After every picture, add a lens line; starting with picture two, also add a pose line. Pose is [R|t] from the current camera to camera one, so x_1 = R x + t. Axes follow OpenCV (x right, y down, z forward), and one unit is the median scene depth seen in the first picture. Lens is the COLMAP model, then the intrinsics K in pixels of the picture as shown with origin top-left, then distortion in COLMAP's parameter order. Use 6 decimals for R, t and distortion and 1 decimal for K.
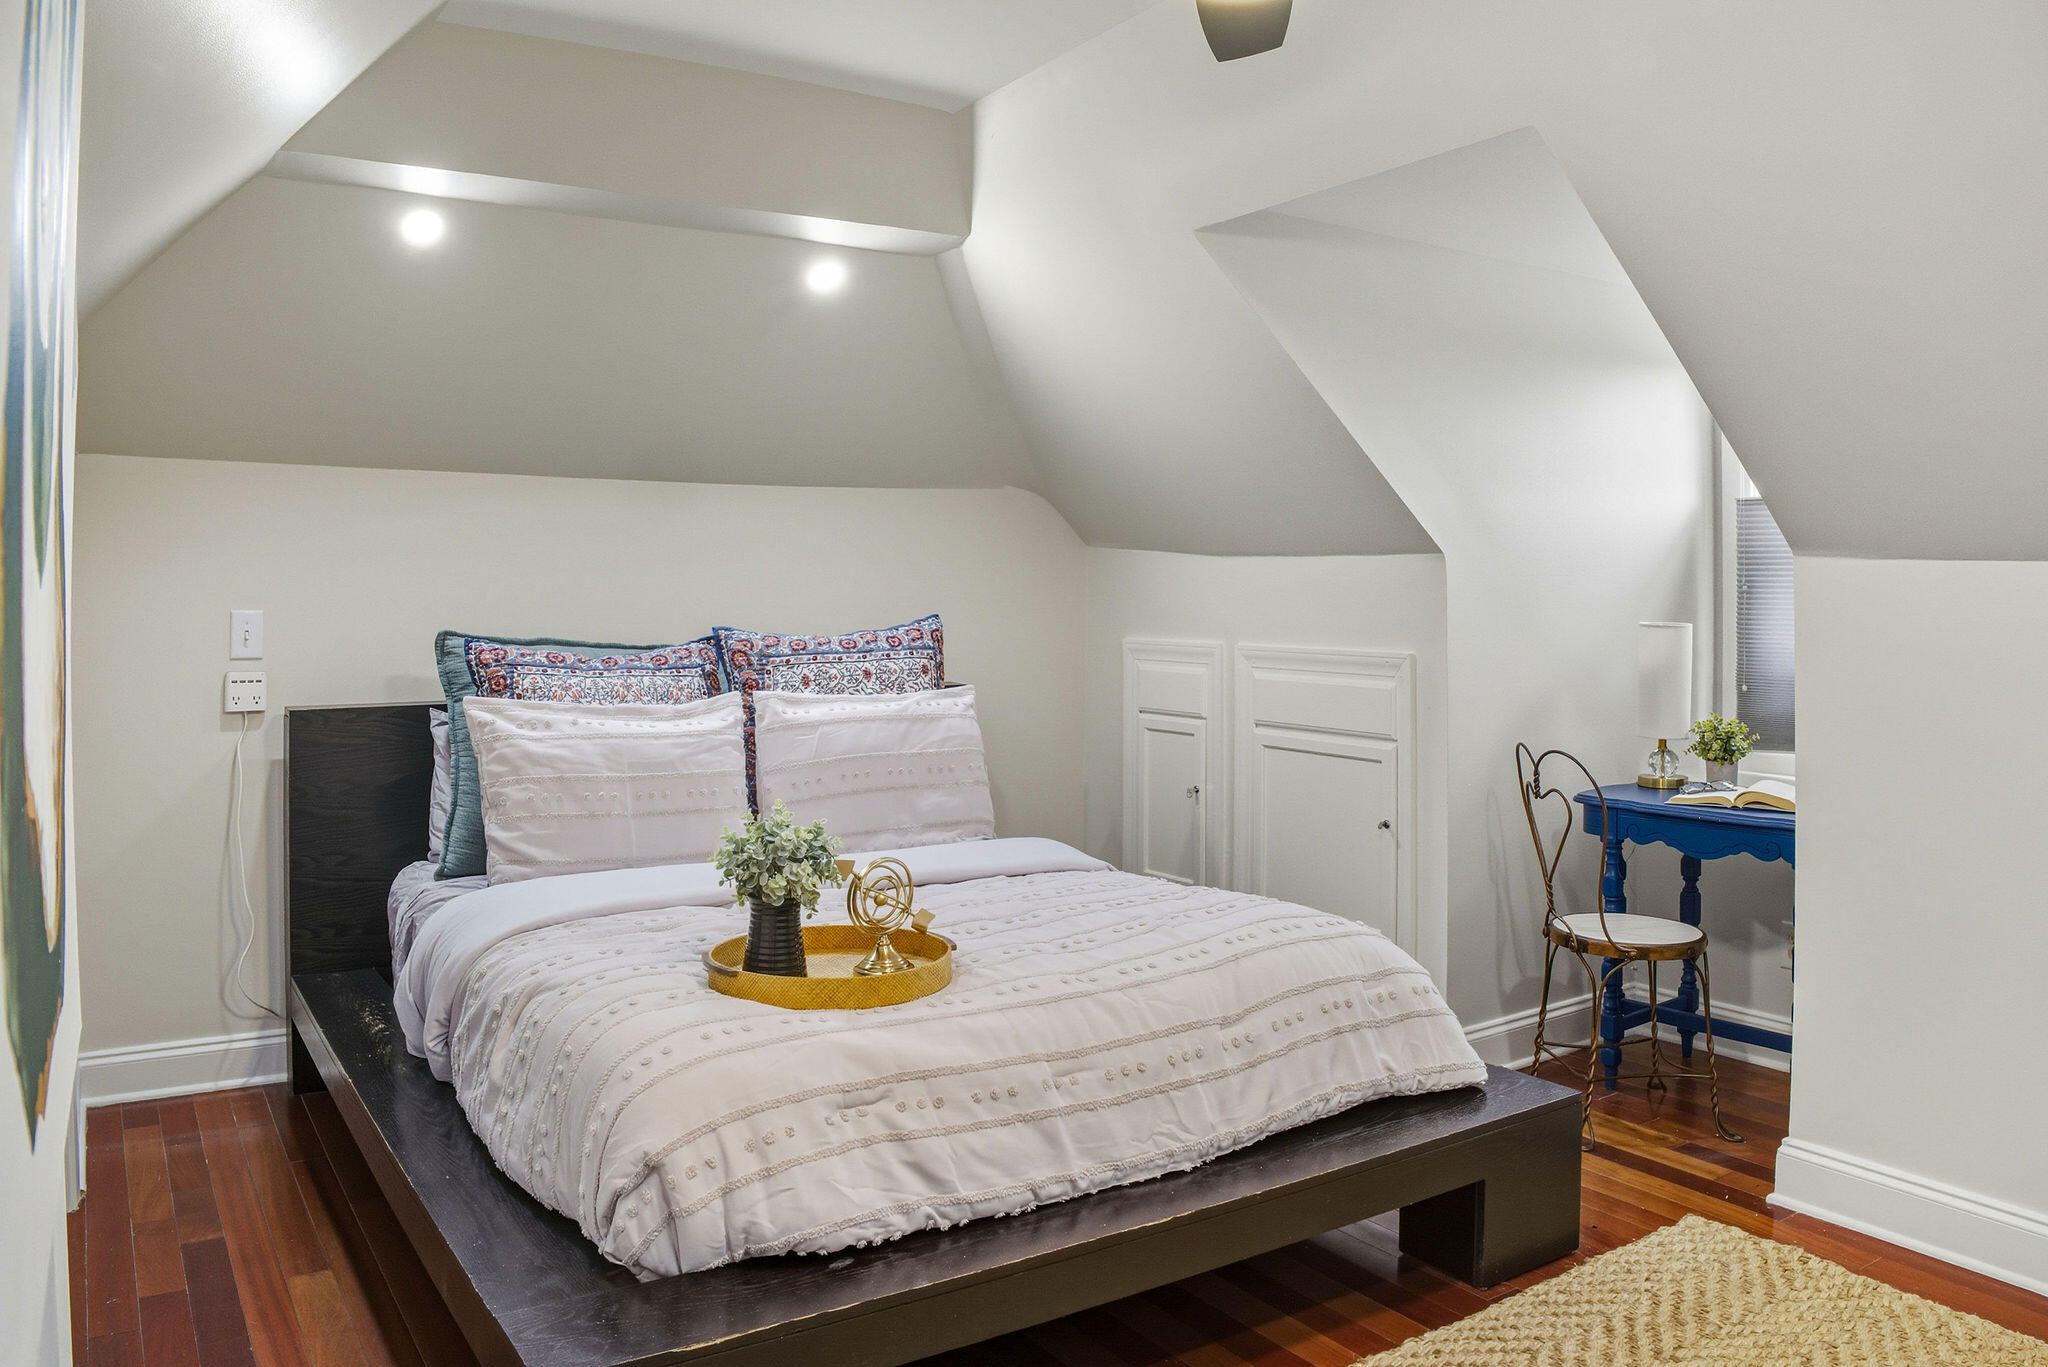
lens RADIAL K [[1550.4, 0, 1024.0], [0, 1550.4, 683.5], [0, 0, 1]] dist [-0.130791, -0.000279]
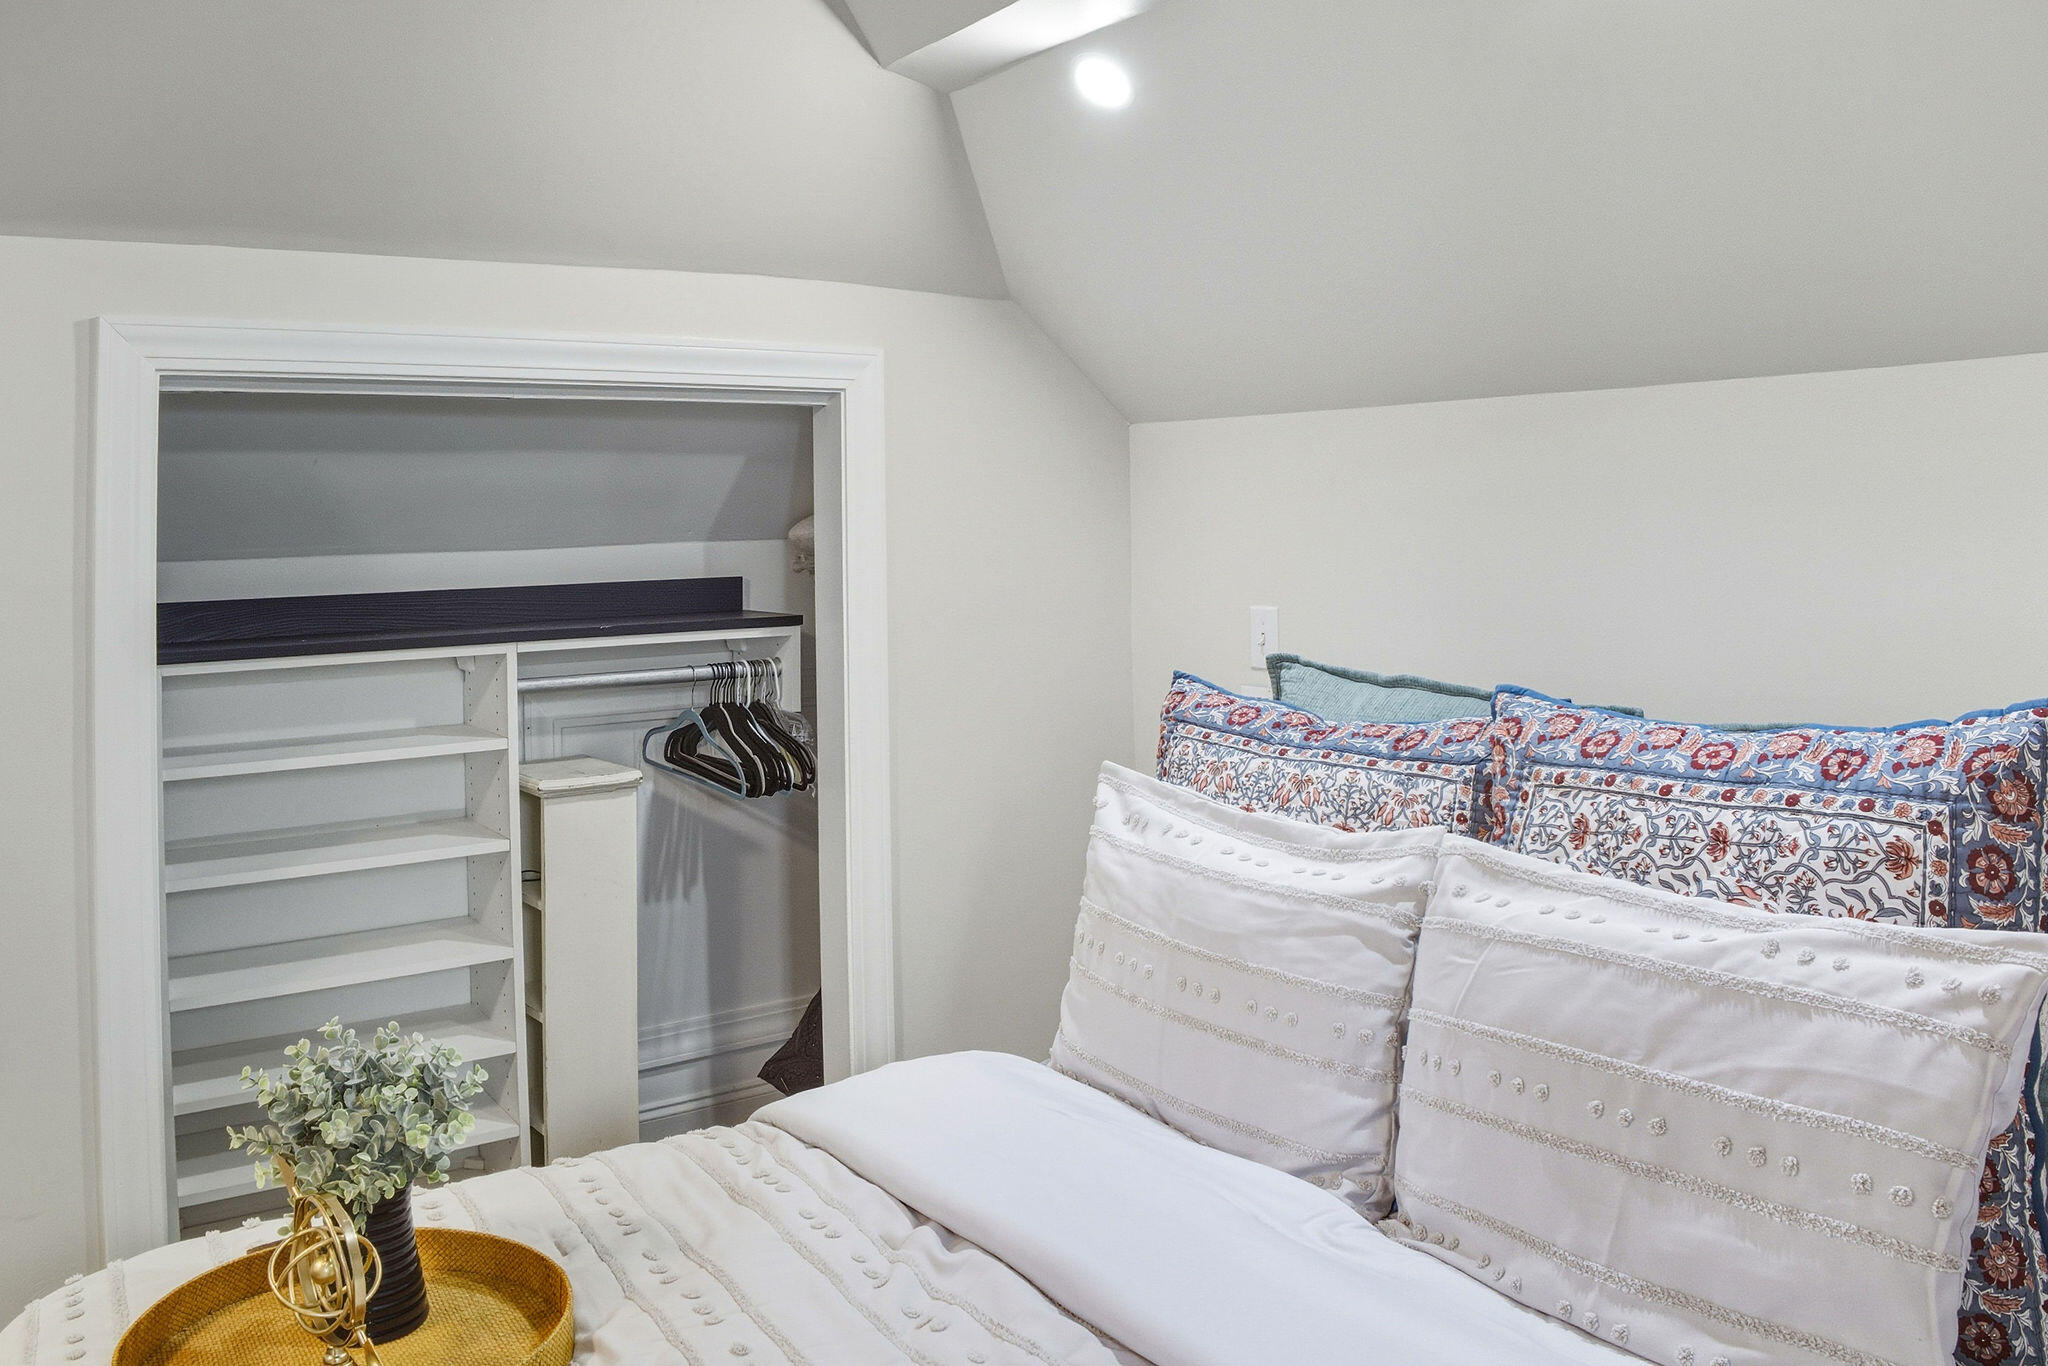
lens RADIAL K [[1550.4, 0, 1024.0], [0, 1550.4, 683.0], [0, 0, 1]] dist [-0.130791, -0.000279]
pose [[0.033380, 0.082927, -0.995996, 0.258478], [-0.040469, 0.995847, 0.081558, -0.068424], [0.998623, 0.037584, 0.036598, 0.827031]]
